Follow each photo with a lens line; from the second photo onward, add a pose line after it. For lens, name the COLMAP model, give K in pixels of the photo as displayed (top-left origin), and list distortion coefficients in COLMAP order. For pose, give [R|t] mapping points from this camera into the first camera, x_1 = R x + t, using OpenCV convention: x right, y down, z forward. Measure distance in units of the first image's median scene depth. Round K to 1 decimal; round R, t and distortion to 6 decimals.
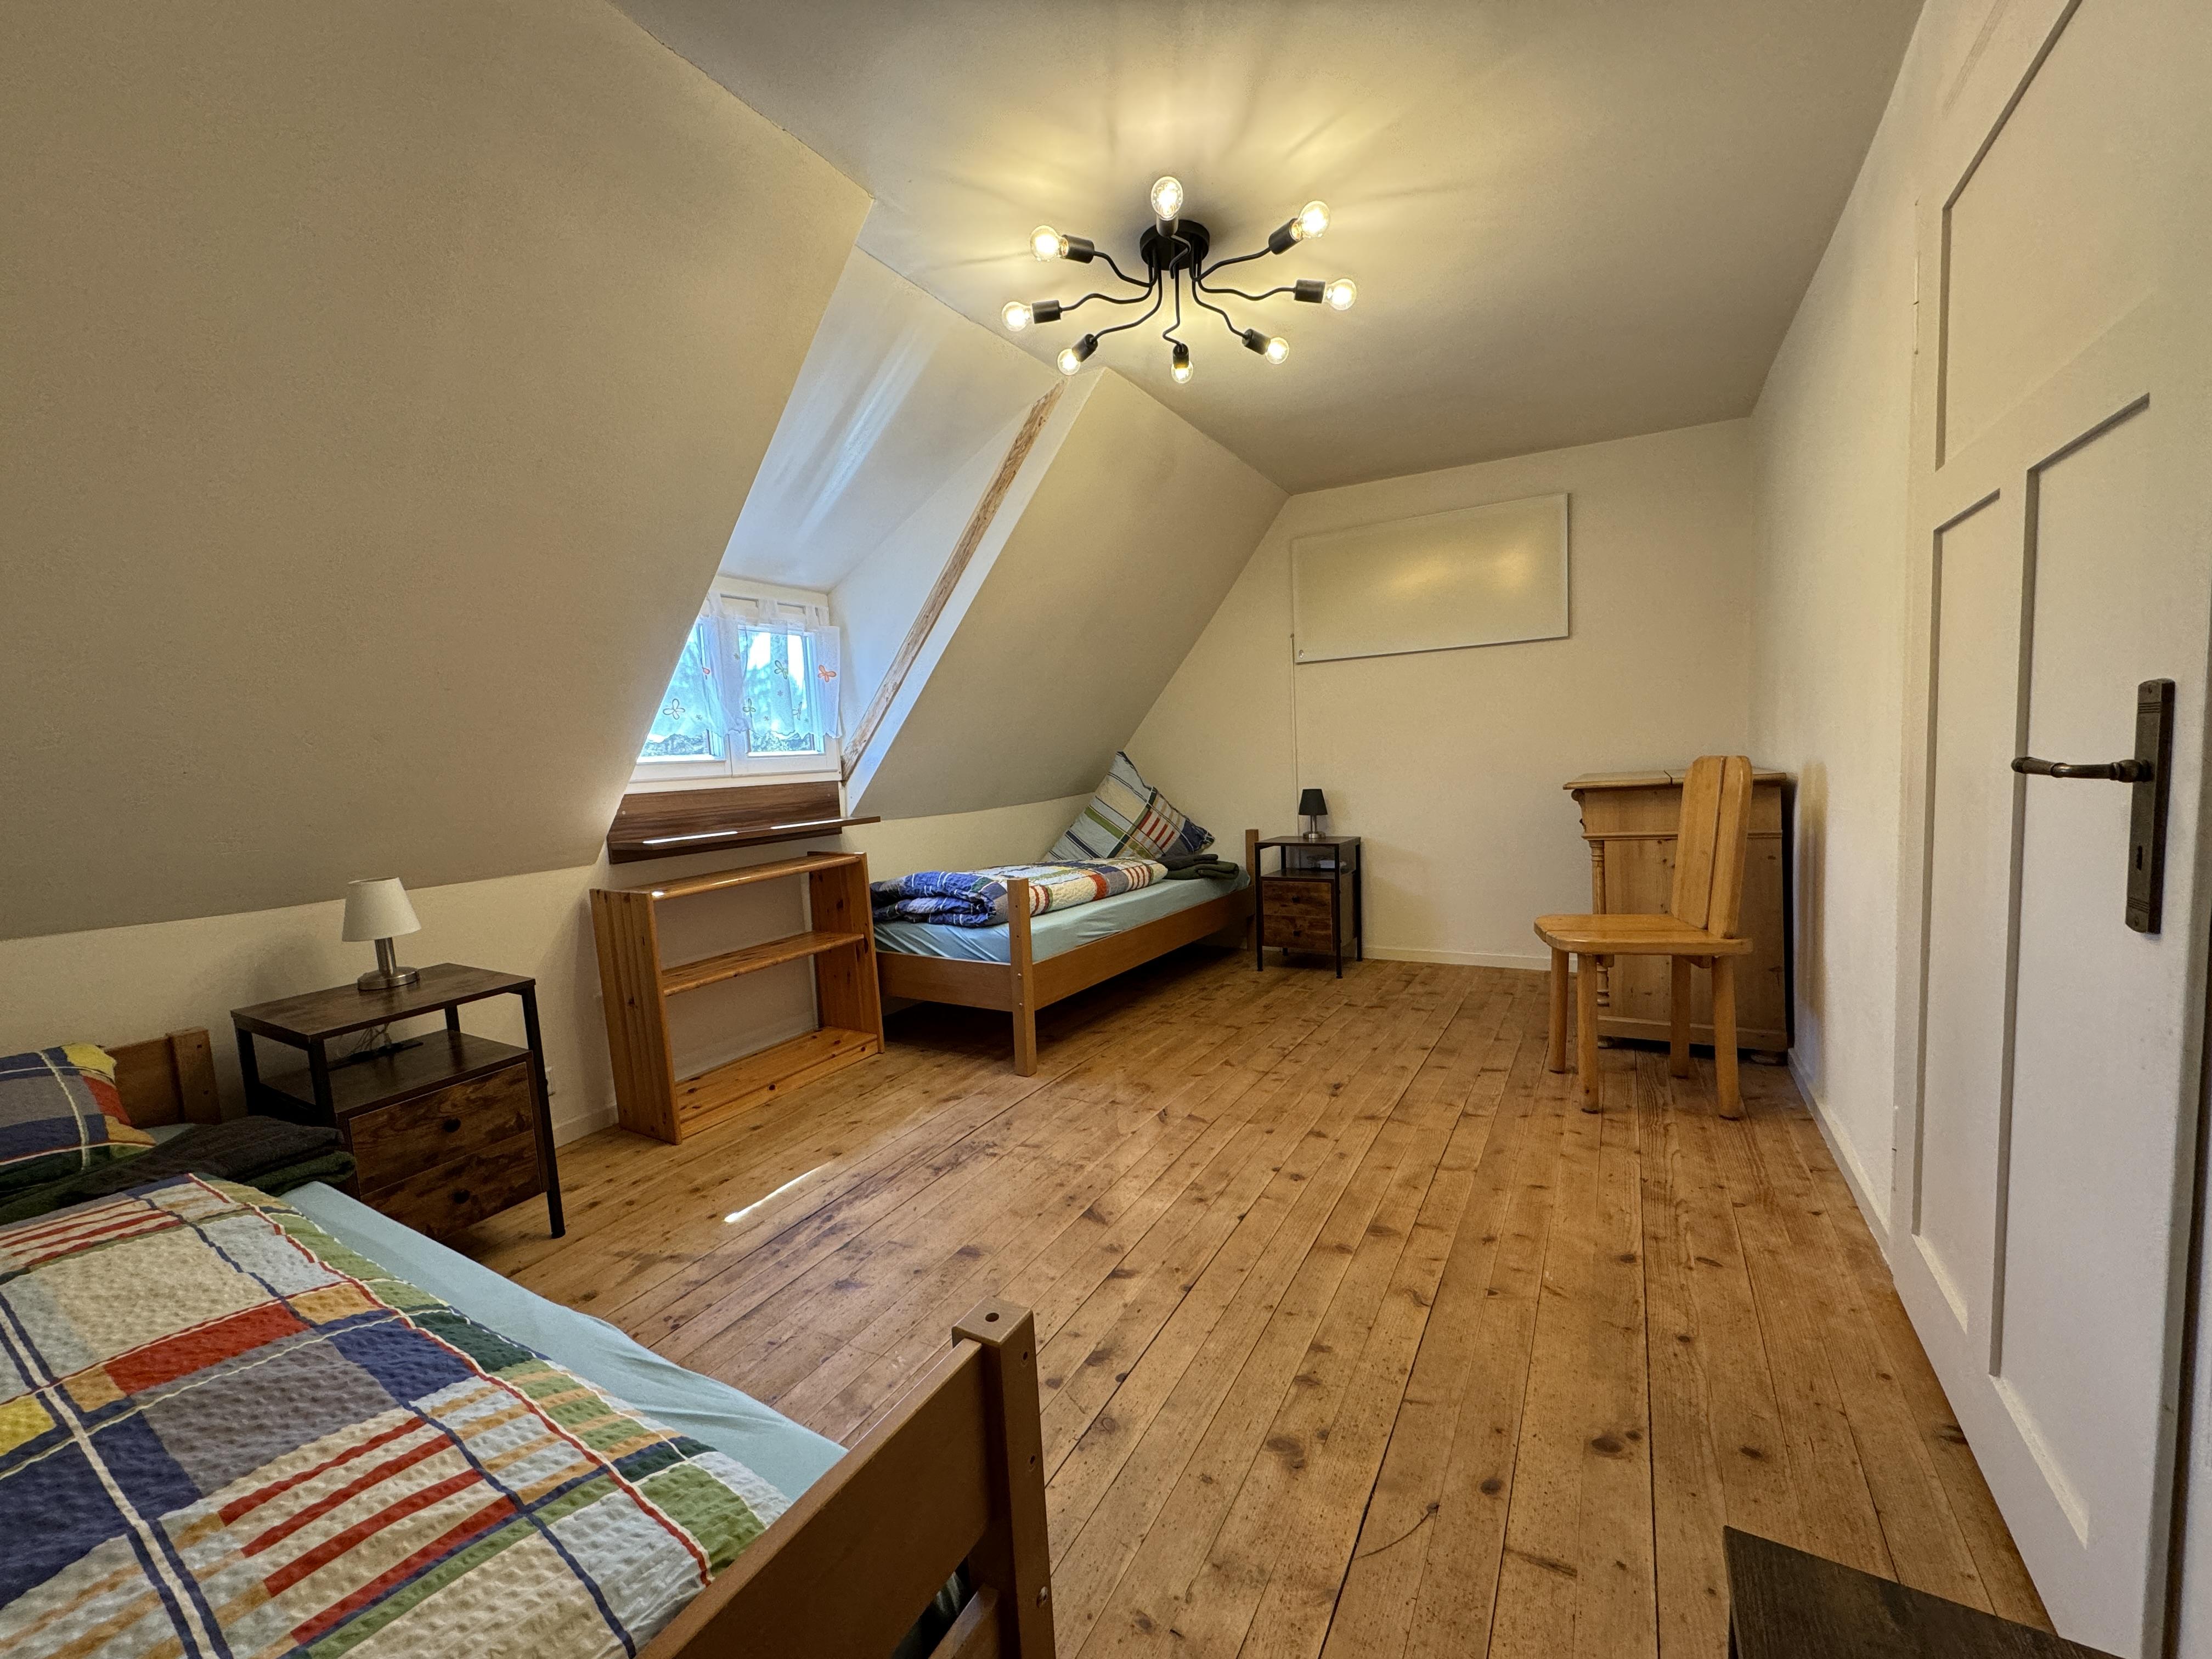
lens RADIAL K [[881.9, 0, 1106.0], [0, 881.9, 829.5], [0, 0, 1]] dist [0.001027, -0.000060]
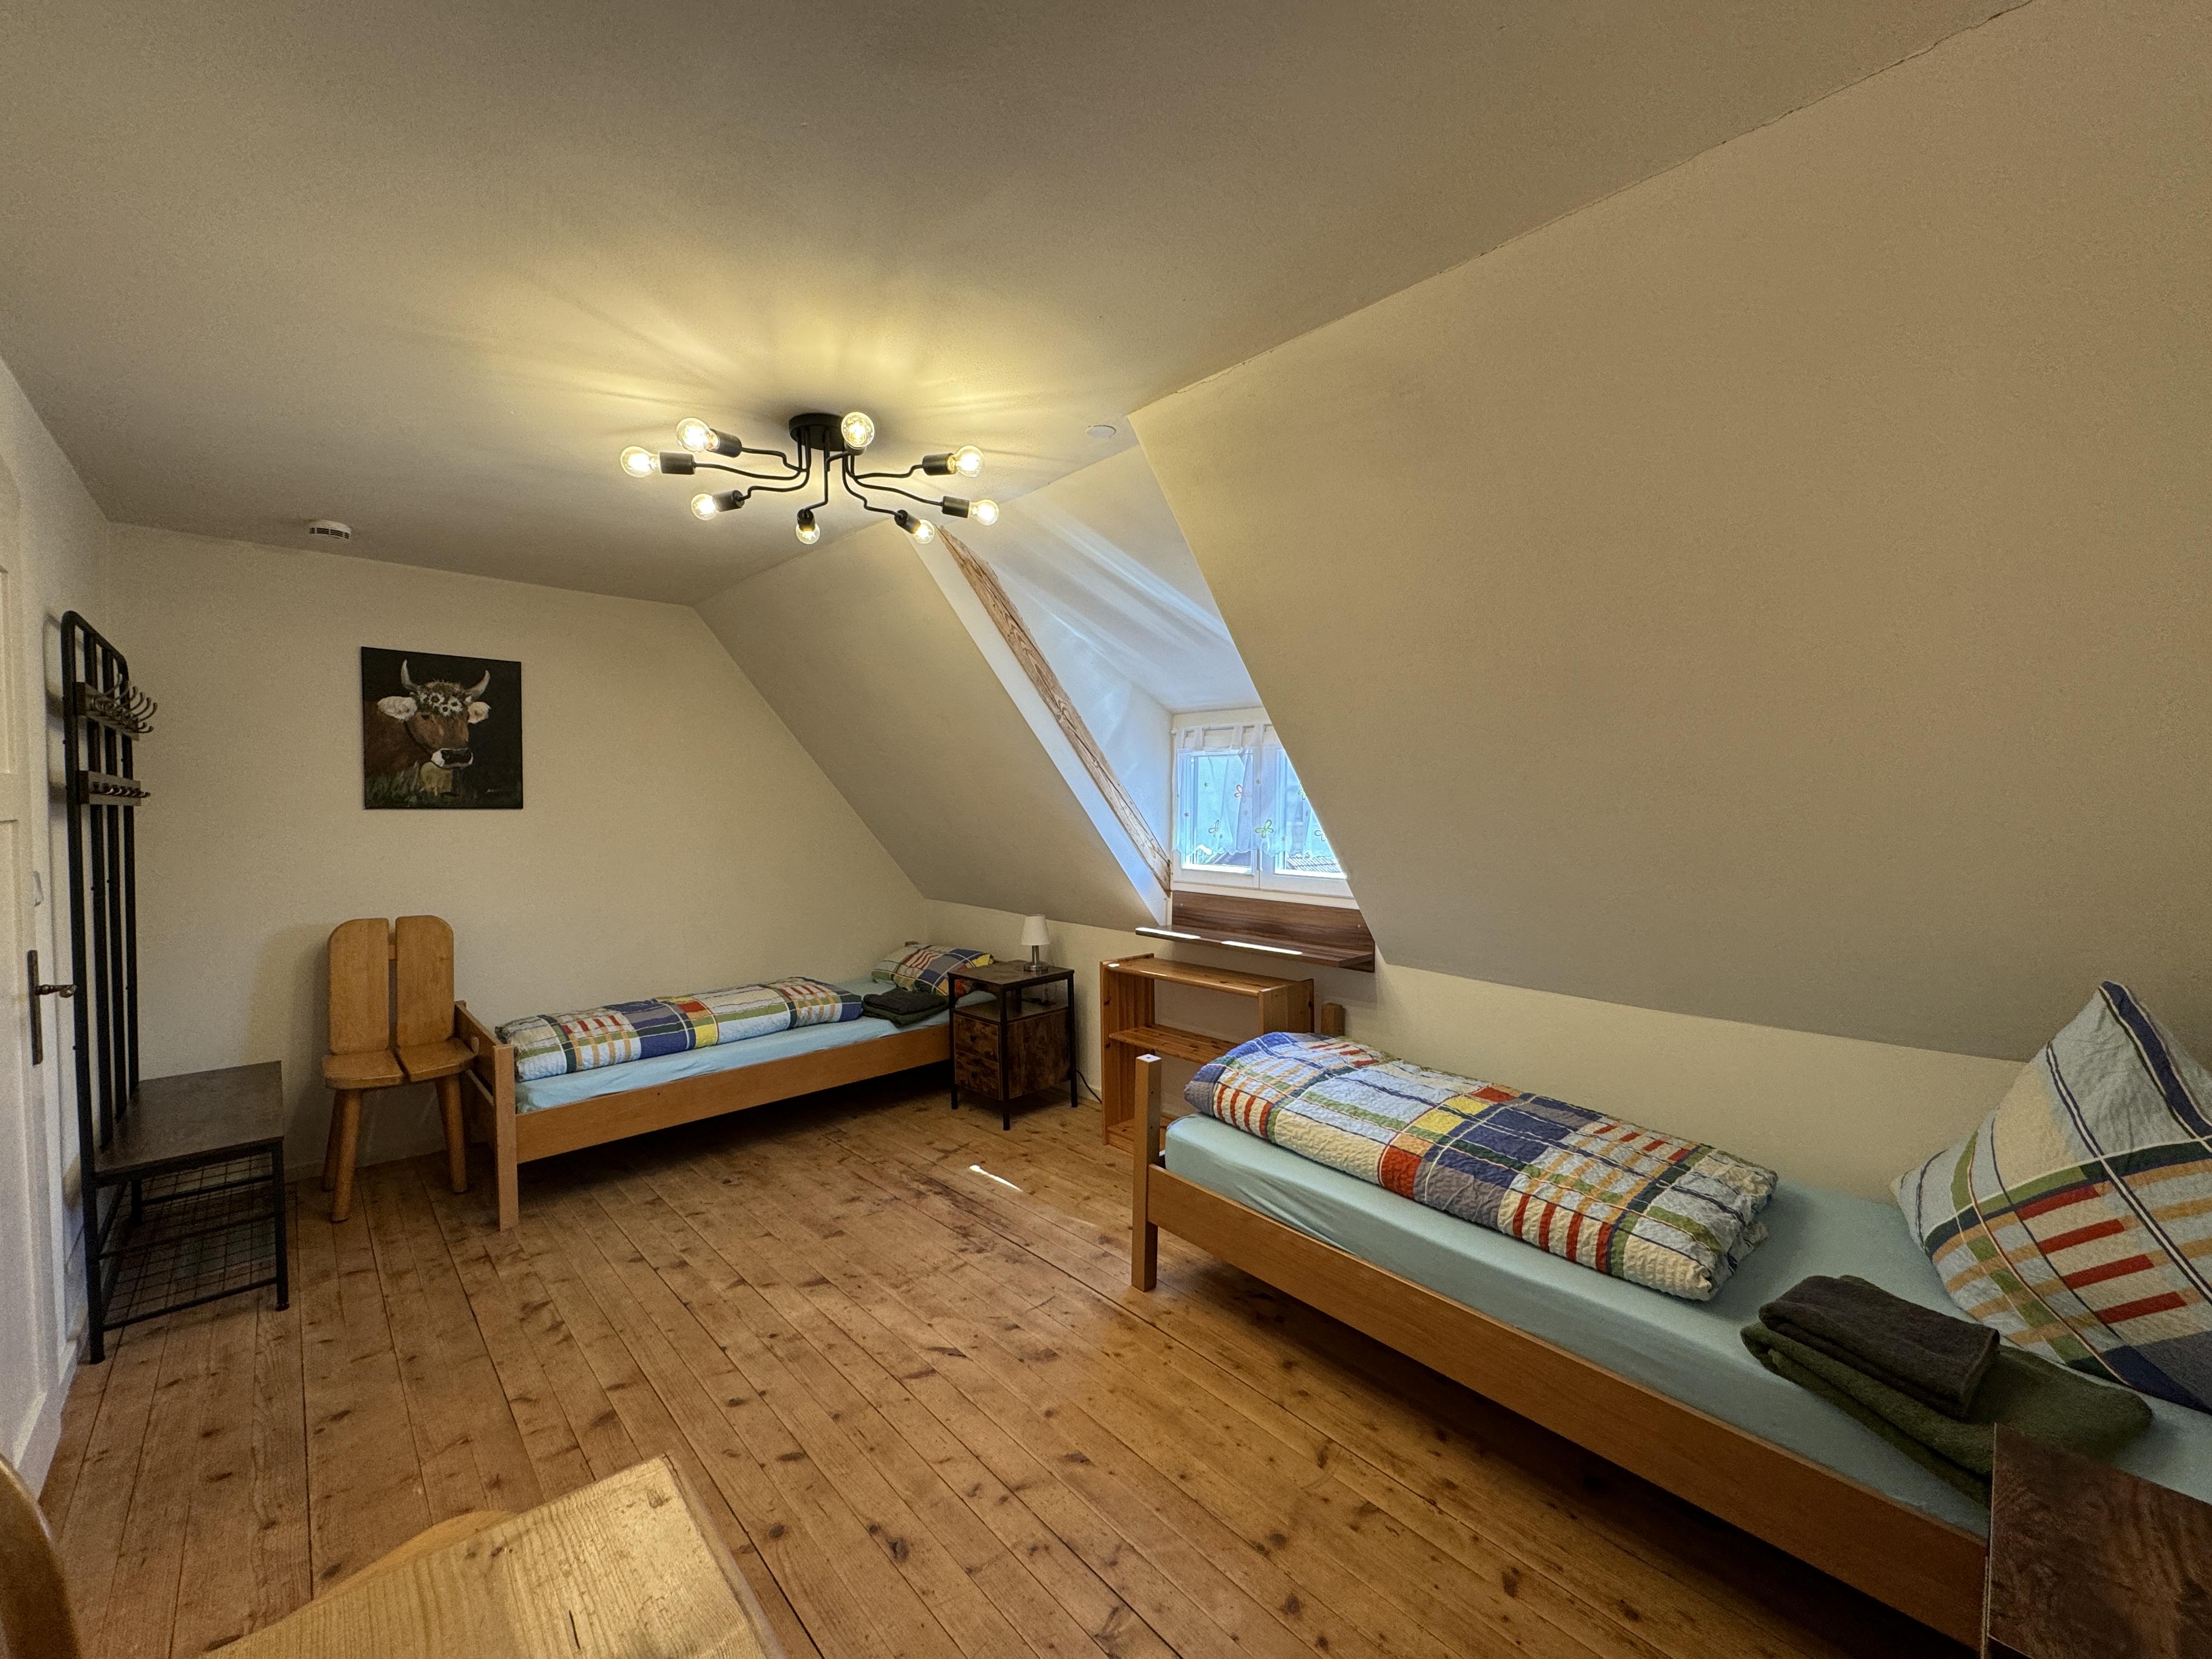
lens RADIAL K [[881.9, 0, 1106.0], [0, 881.9, 829.5], [0, 0, 1]] dist [0.001027, -0.000060]
pose [[-0.285259, 0.085349, -0.954643, 0.948478], [-0.066230, 0.991891, 0.108470, -0.340565], [0.956159, 0.094168, -0.277293, 1.577707]]
